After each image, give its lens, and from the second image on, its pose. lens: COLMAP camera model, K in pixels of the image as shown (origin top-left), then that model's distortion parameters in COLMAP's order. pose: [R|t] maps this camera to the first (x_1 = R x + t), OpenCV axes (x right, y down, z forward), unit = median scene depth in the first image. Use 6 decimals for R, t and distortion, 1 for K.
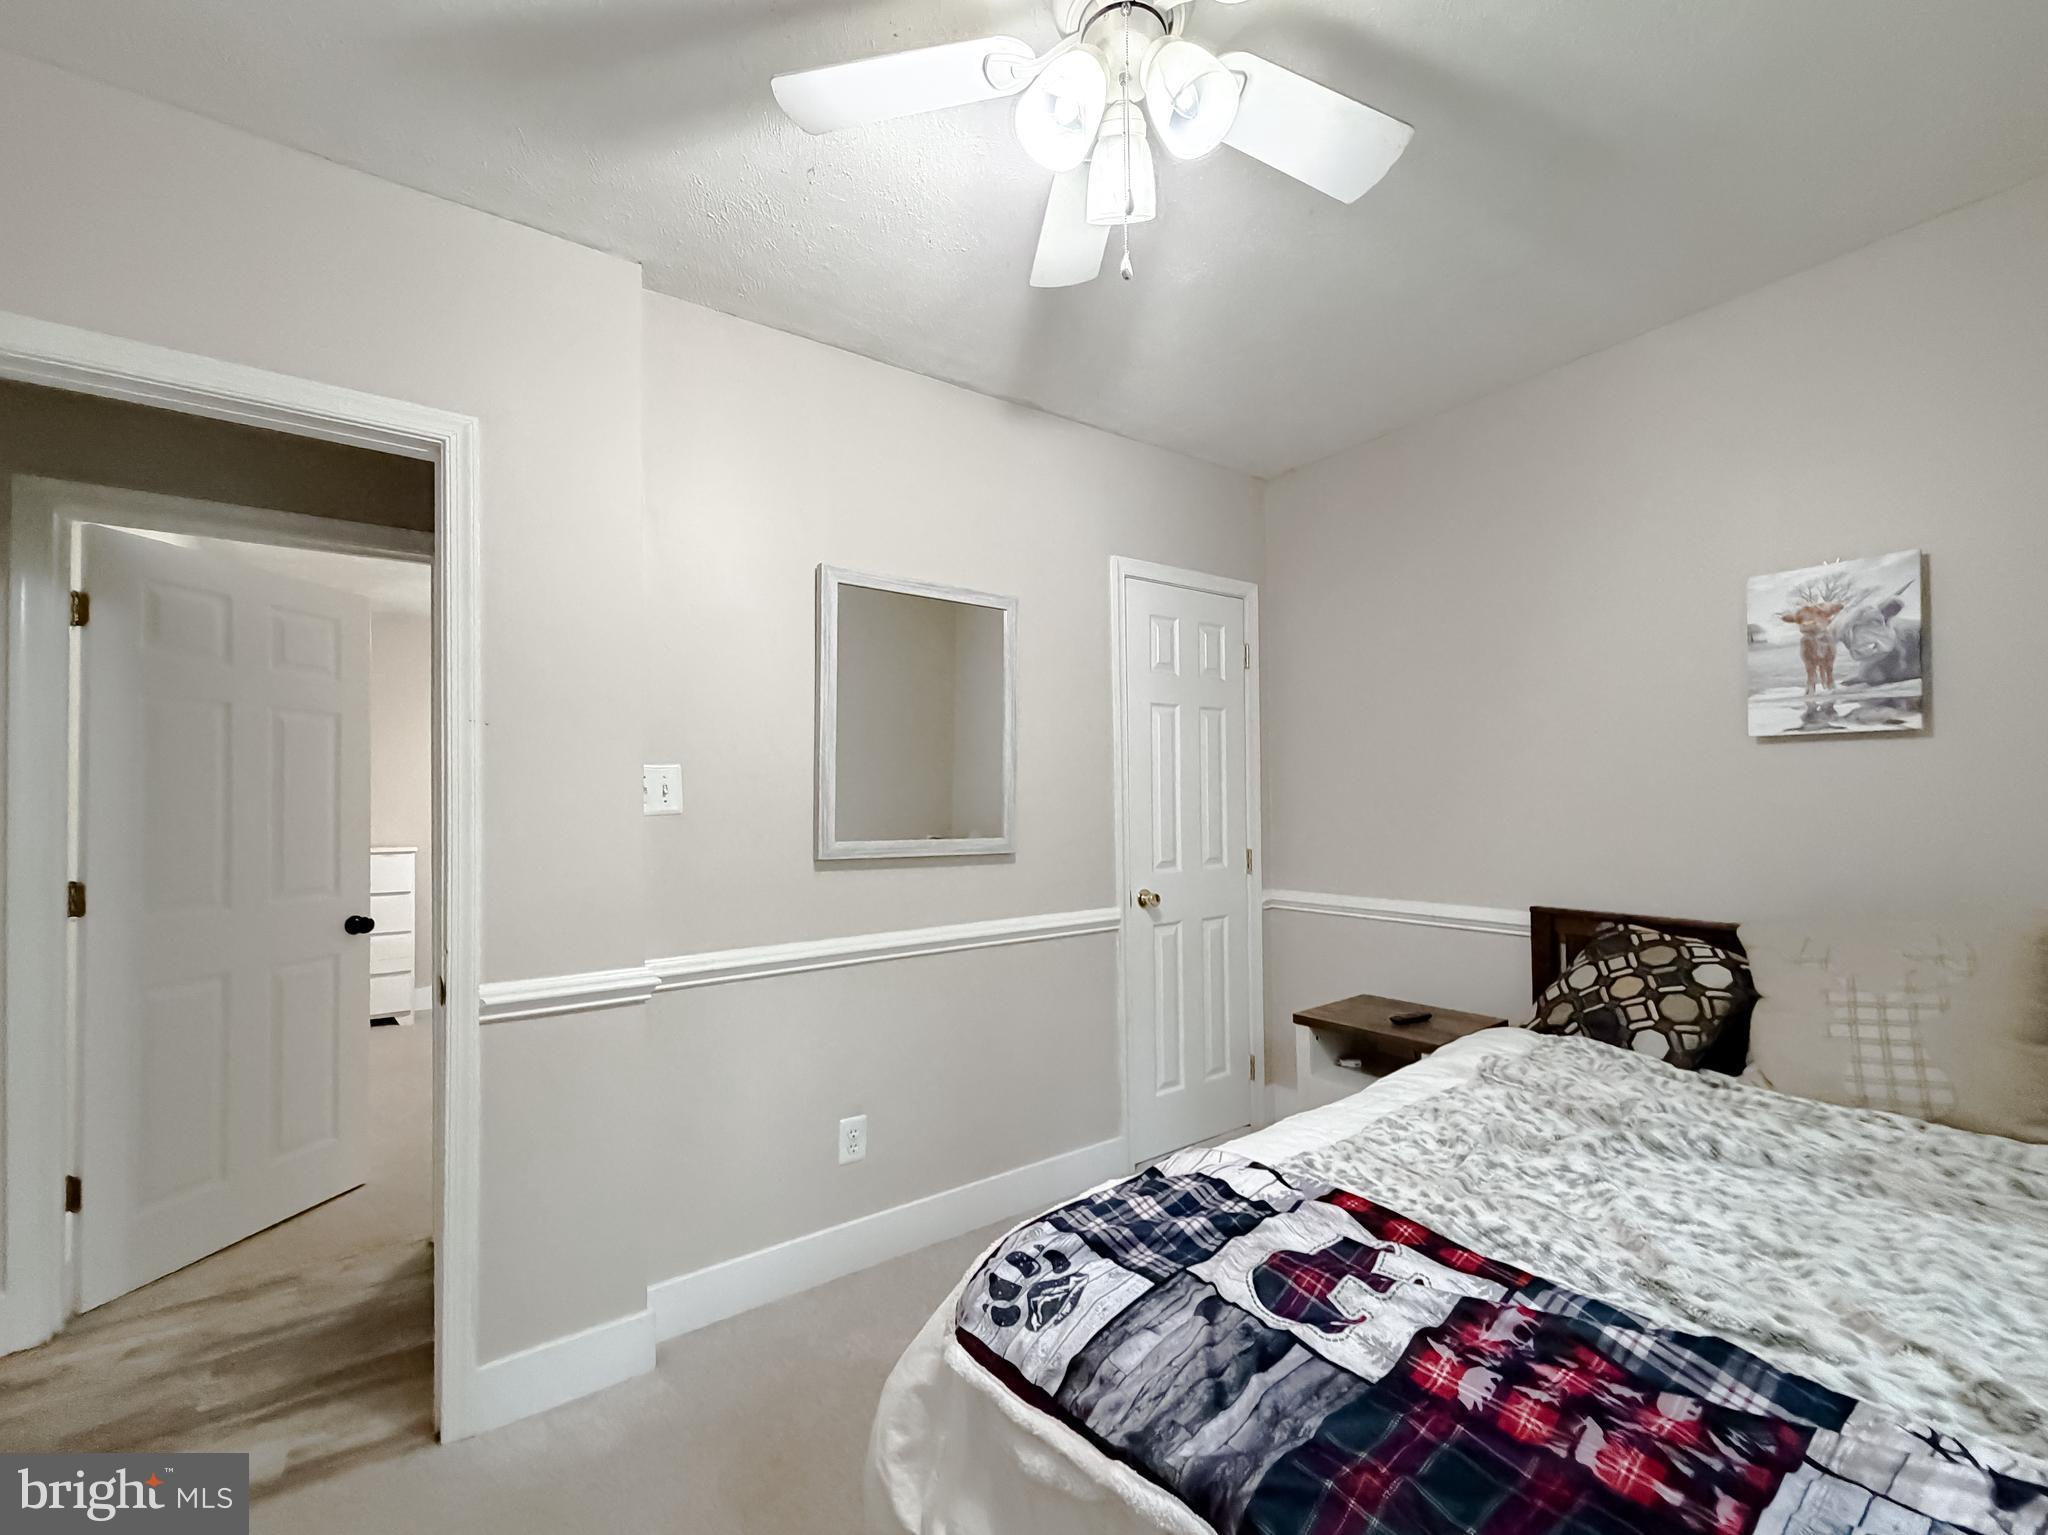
lens RADIAL K [[846.0, 0, 1017.2], [0, 846.0, 798.1], [0, 0, 1]] dist [0.001161, -0.000073]
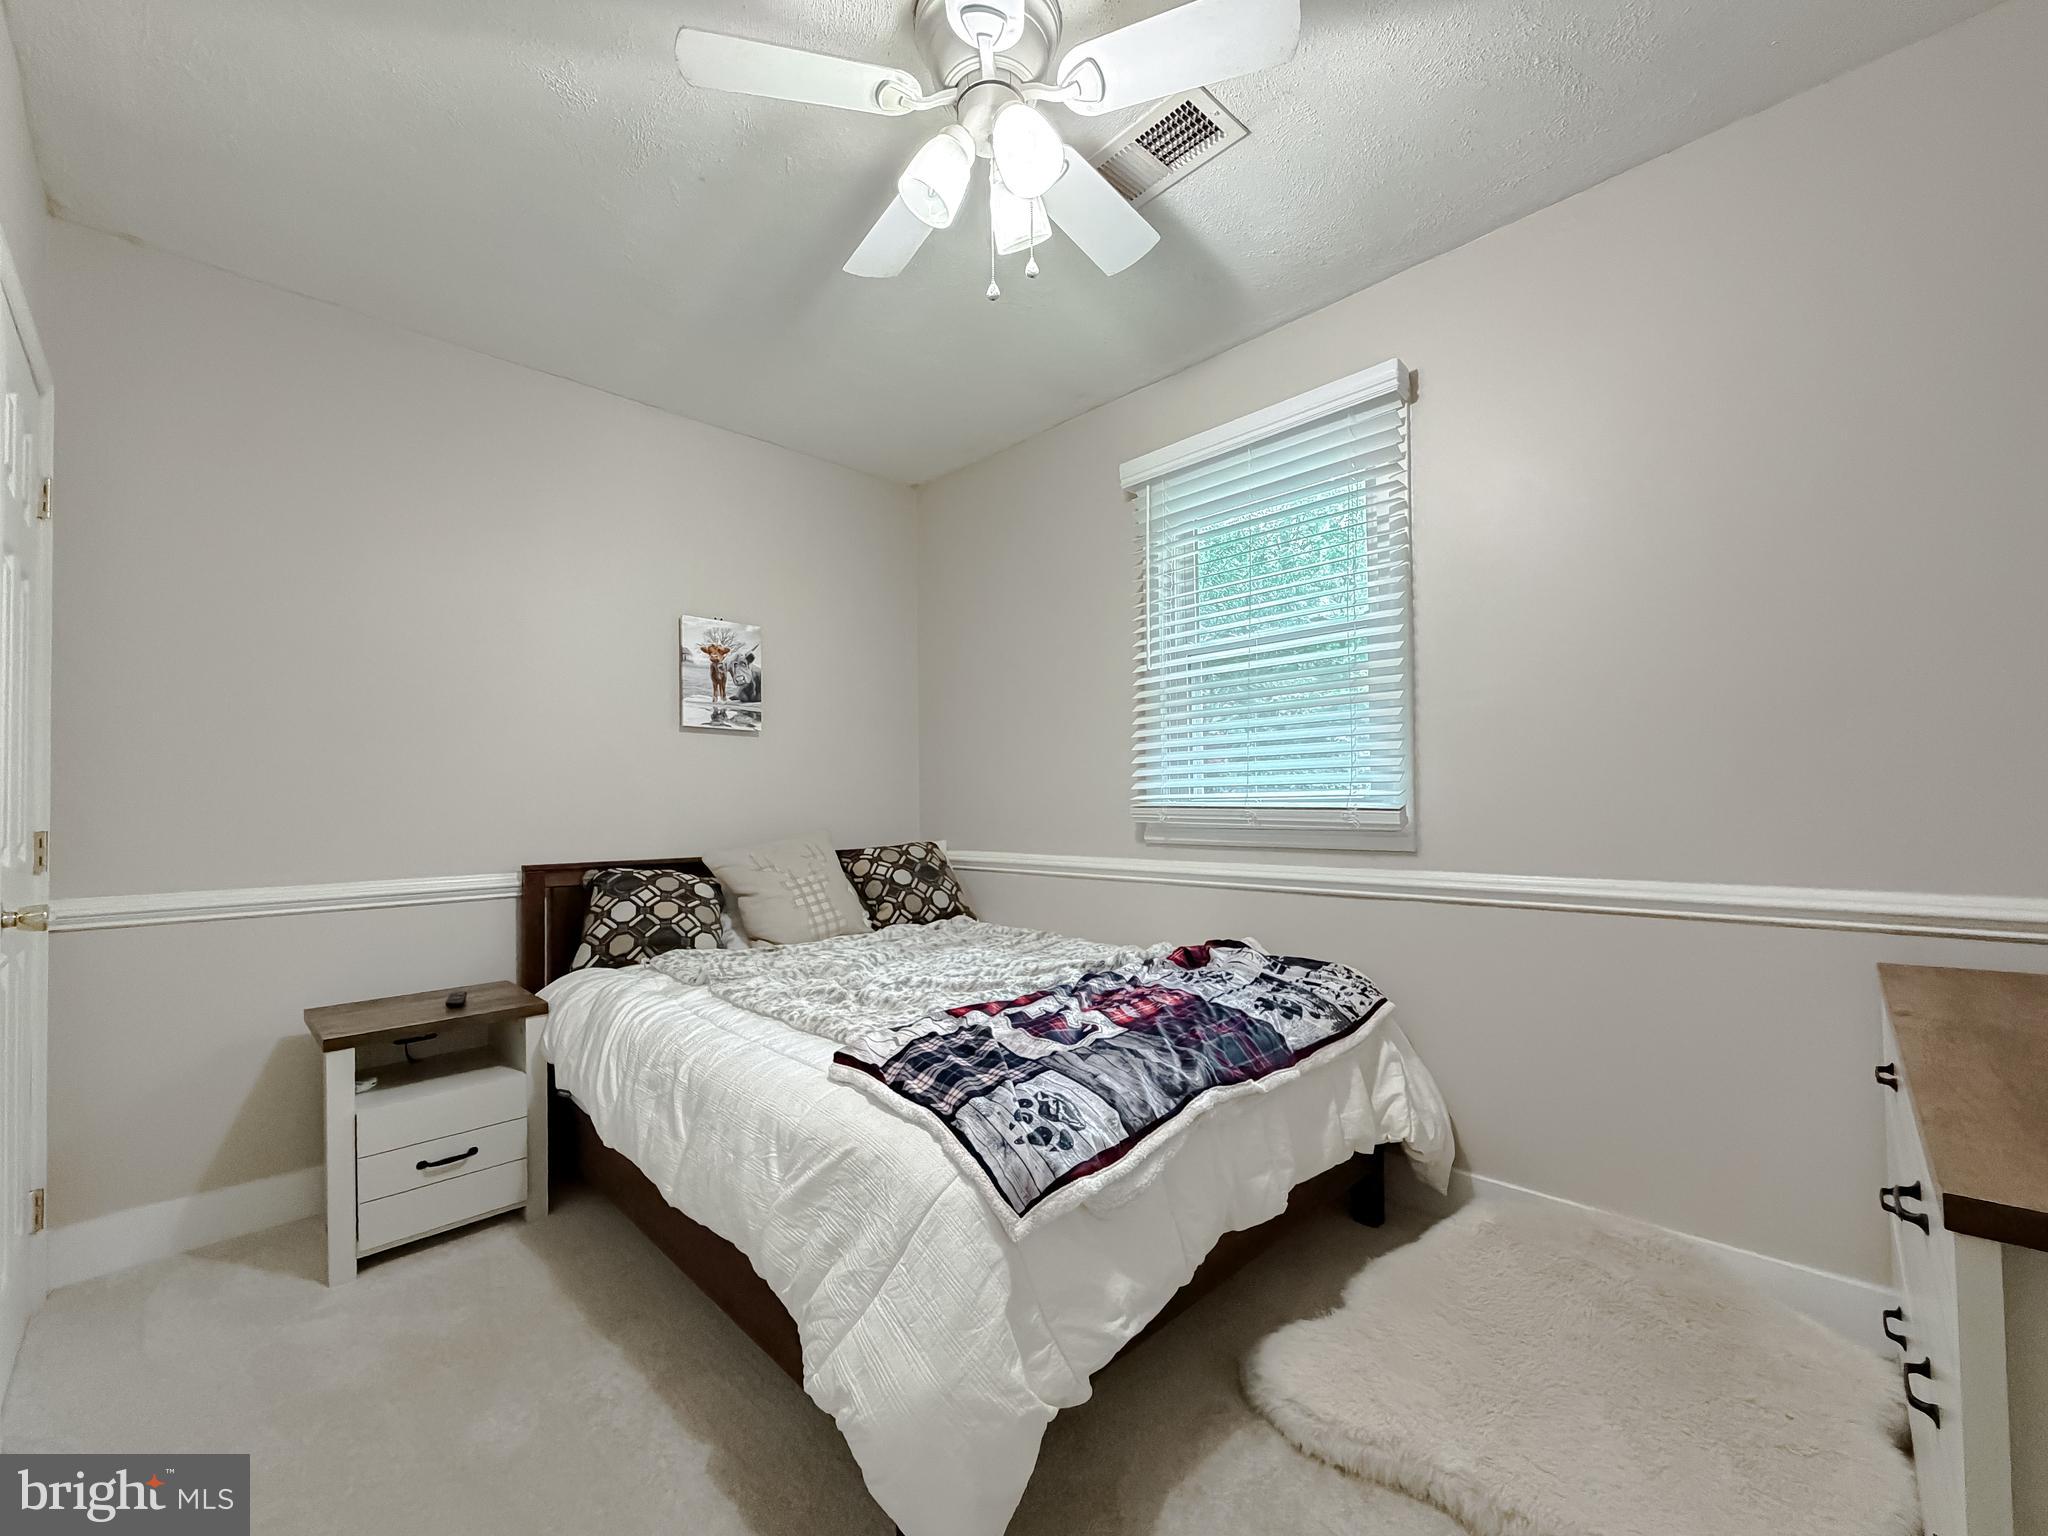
lens RADIAL K [[846.0, 0, 1017.2], [0, 846.0, 798.6], [0, 0, 1]] dist [0.001161, -0.000073]
pose [[-0.159529, 0.023377, 0.986916, -0.680040], [0.008109, 0.999717, -0.022369, 0.093720], [-0.987160, 0.004435, -0.159673, 0.724434]]
